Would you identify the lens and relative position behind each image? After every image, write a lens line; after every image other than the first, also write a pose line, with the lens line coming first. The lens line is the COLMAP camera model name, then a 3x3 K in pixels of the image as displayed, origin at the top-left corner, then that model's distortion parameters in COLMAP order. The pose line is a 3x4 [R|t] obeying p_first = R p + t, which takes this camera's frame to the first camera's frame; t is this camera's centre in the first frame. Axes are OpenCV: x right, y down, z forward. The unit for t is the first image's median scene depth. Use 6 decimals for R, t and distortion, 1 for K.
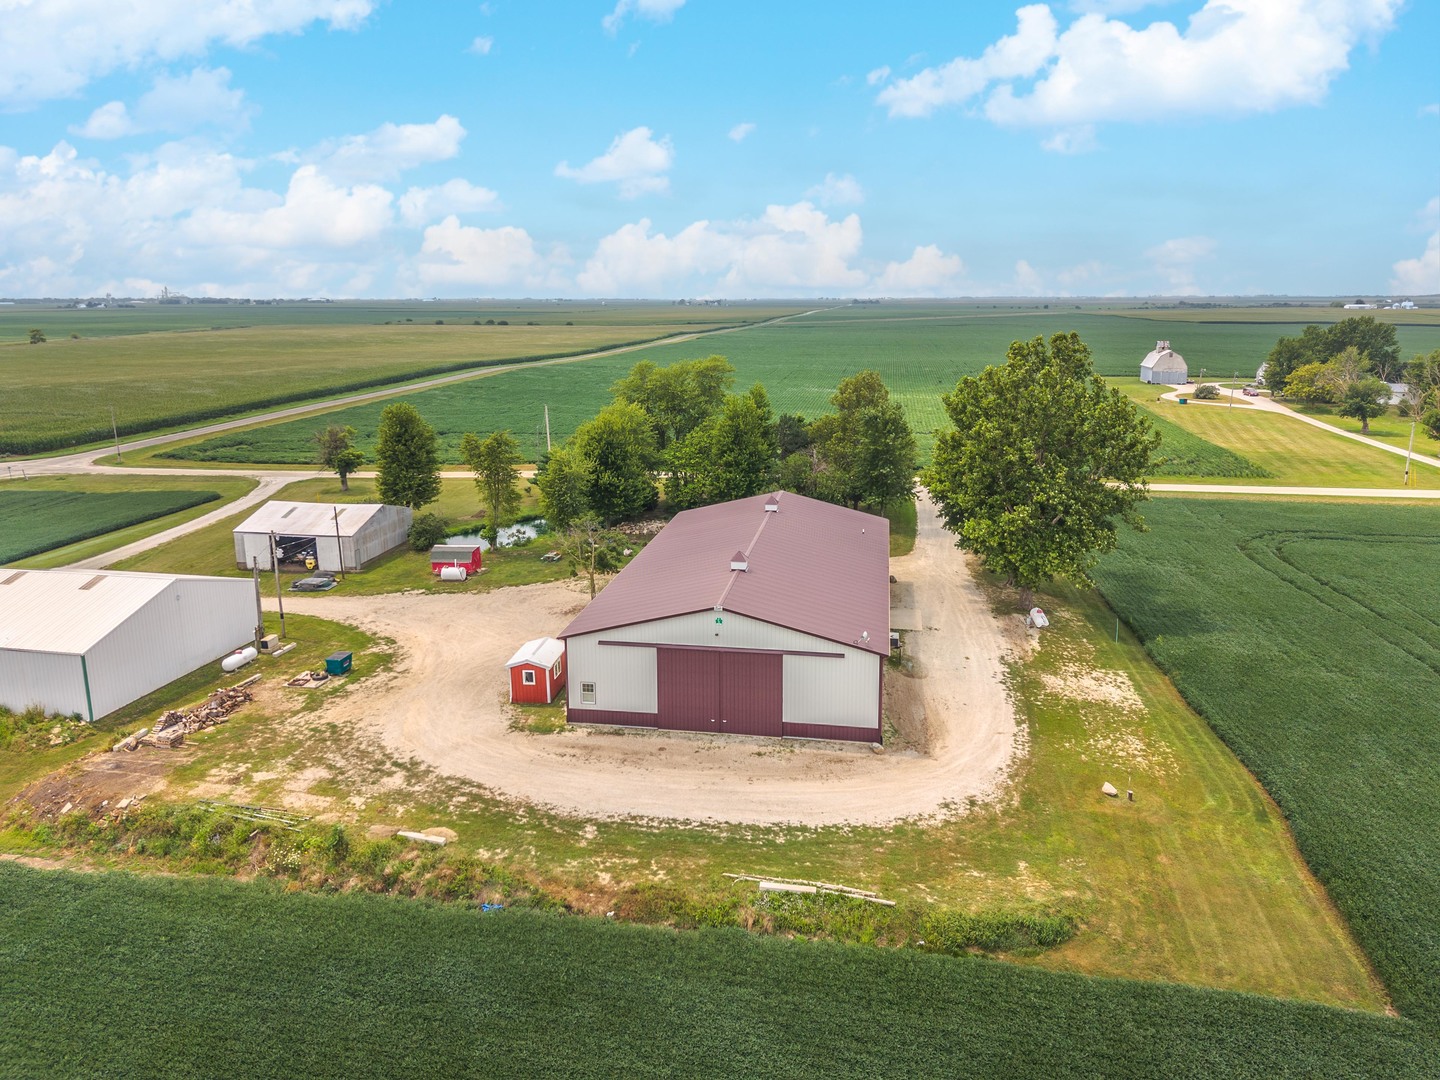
lens RADIAL K [[987.4, 0, 721.1], [0, 987.4, 483.2], [0, 0, 1]] dist [0.012311, -0.003812]
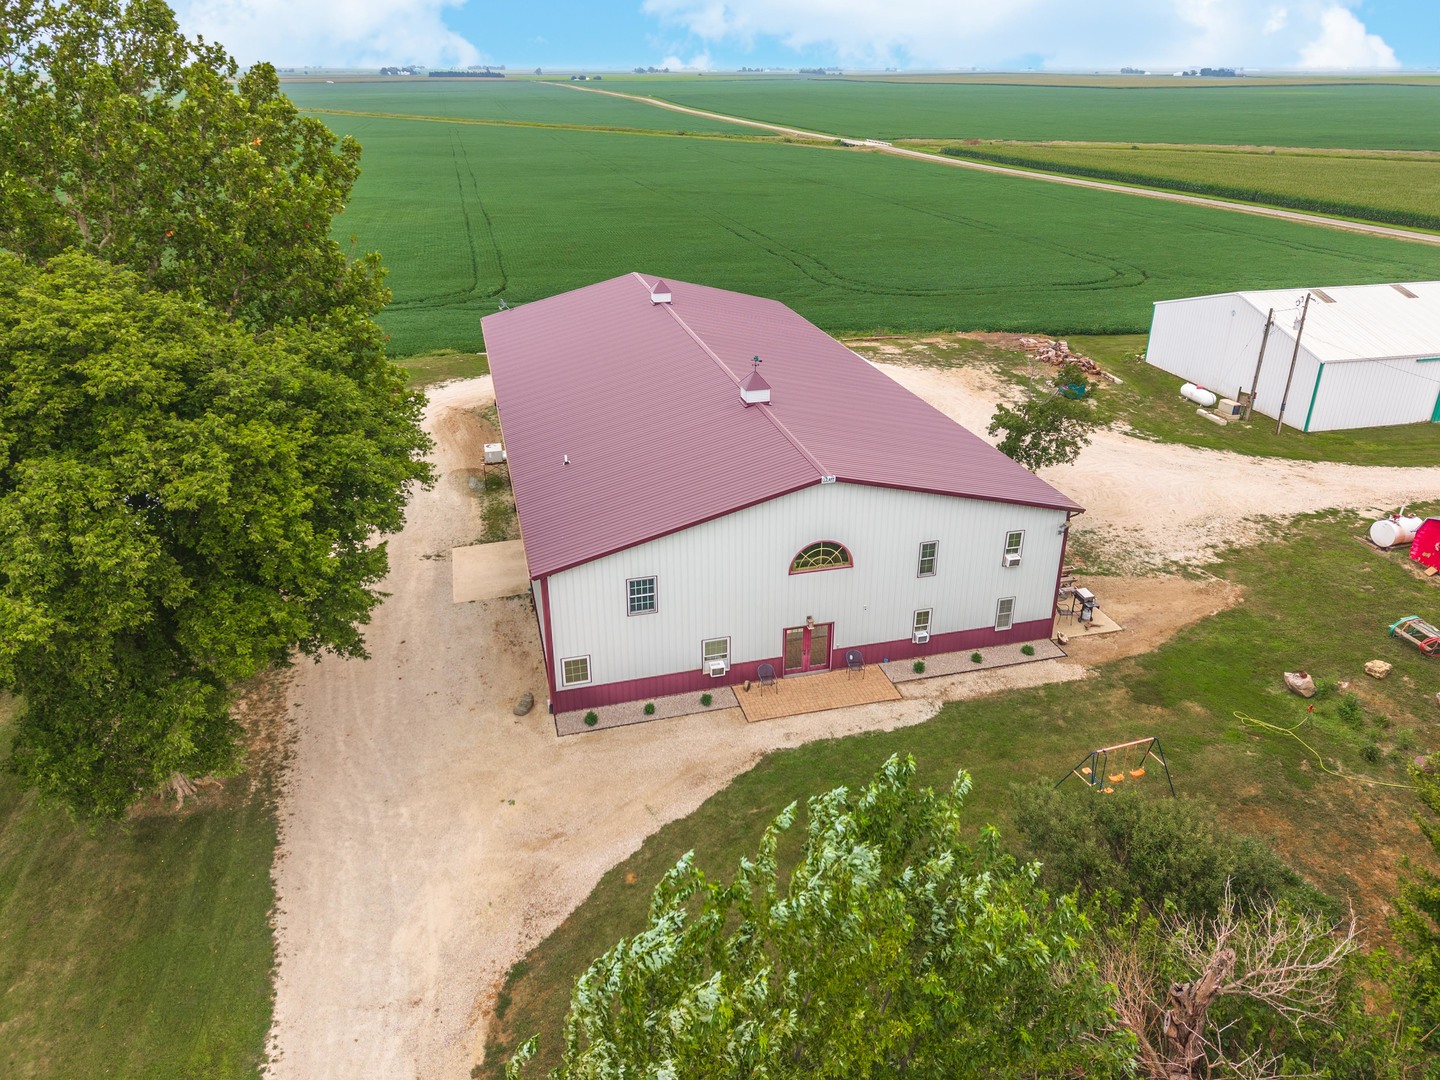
lens RADIAL K [[1019.7, 0, 738.0], [0, 1019.7, 537.8], [0, 0, 1]] dist [0.006922, -0.002670]
pose [[-0.909935, 0.168463, -0.378997, 0.389605], [-0.079993, 0.825353, 0.558922, -0.284012], [0.406964, 0.538899, -0.737542, 2.119479]]
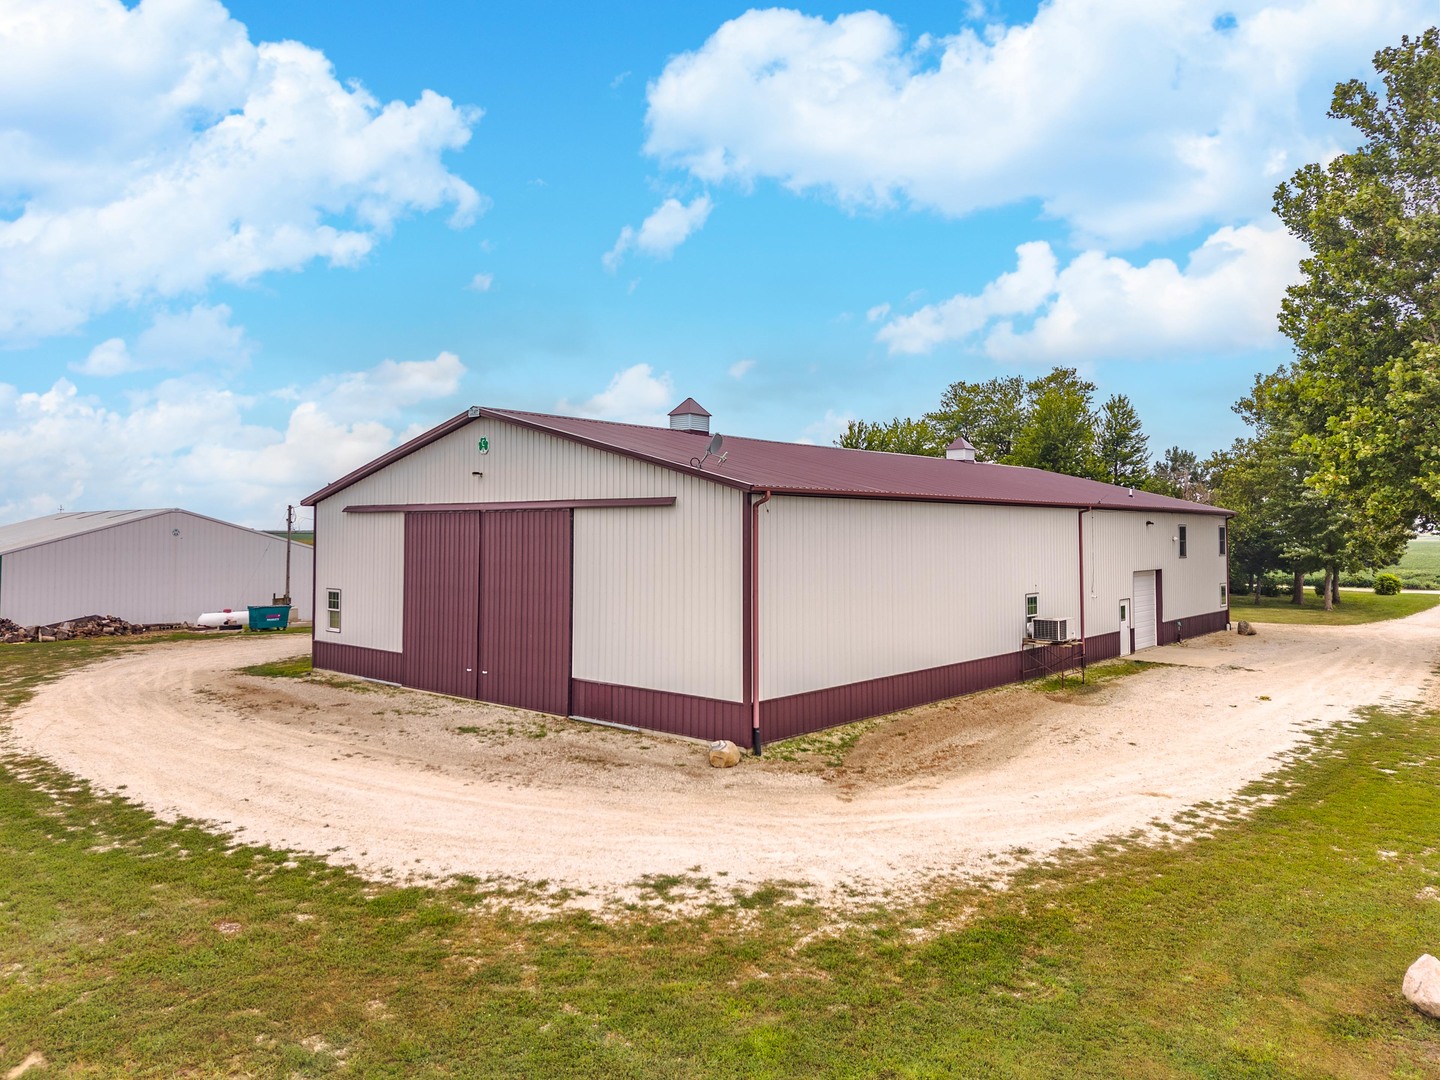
lens RADIAL K [[987.4, 0, 721.1], [0, 987.4, 483.2], [0, 0, 1]] dist [0.012311, -0.003812]
pose [[0.847147, -0.023383, -0.530844, 0.358664], [-0.095390, 0.976109, -0.195225, 0.248114], [0.522727, 0.216022, 0.824676, 0.697099]]
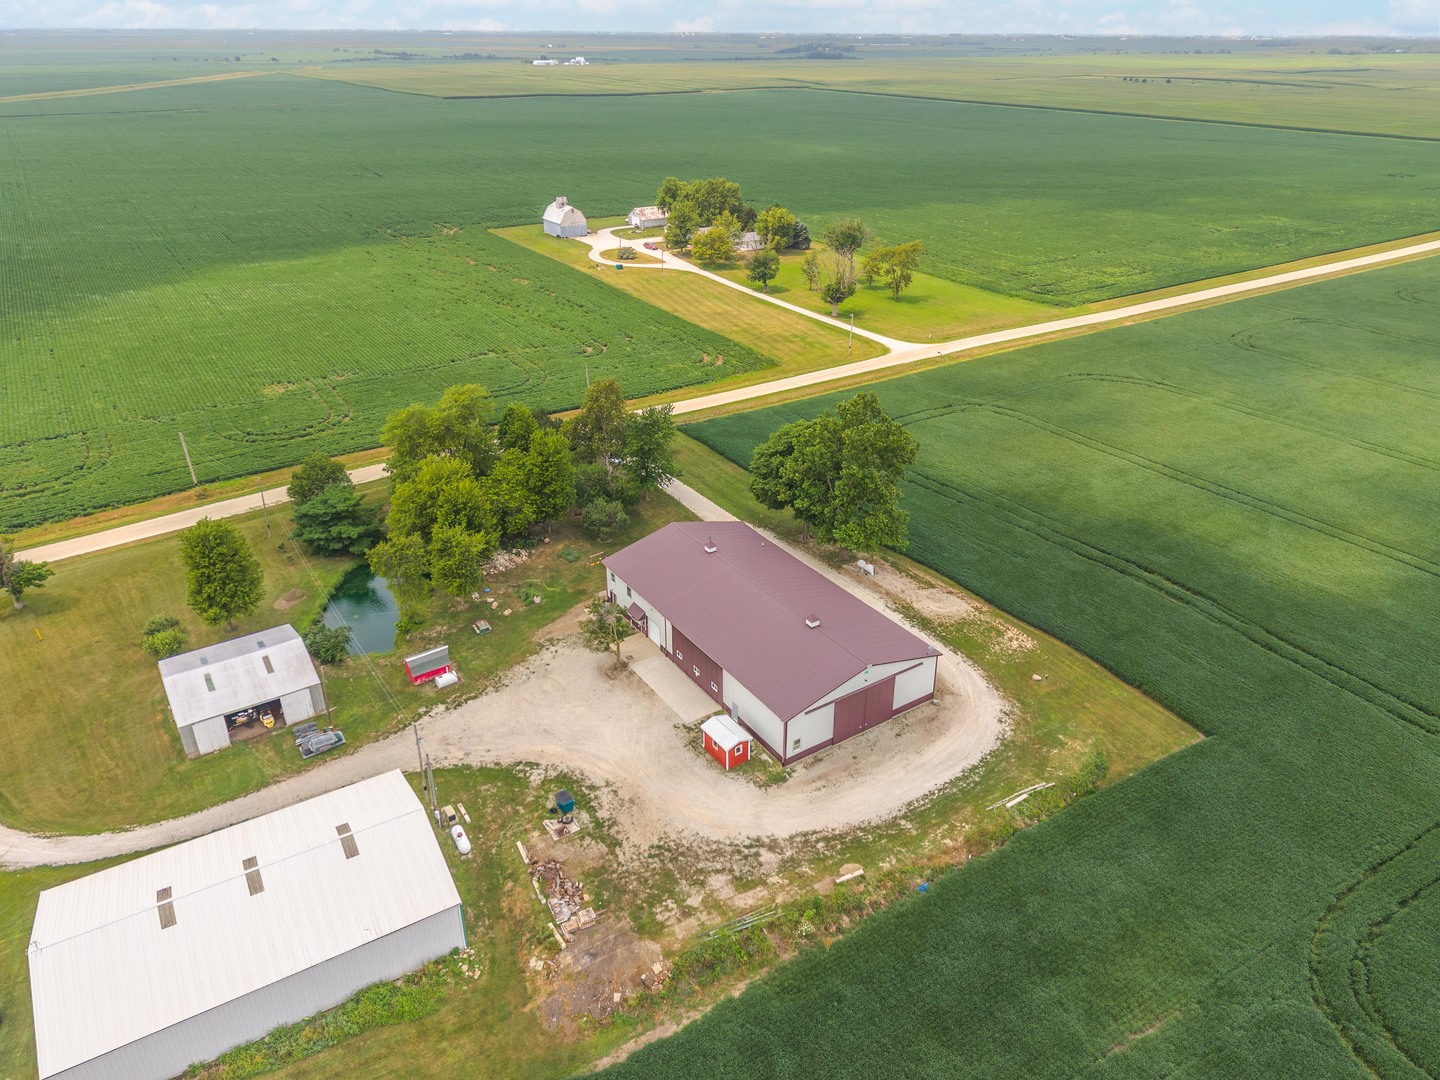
lens RADIAL K [[951.2, 0, 720.0], [0, 951.2, 540.0], [0, 0, 1]] dist [0.048115, -0.050786]
pose [[0.740665, -0.311444, 0.595330, -1.080764], [0.128660, 0.935421, 0.329293, -0.632199], [-0.659440, -0.167301, 0.732904, 0.051986]]
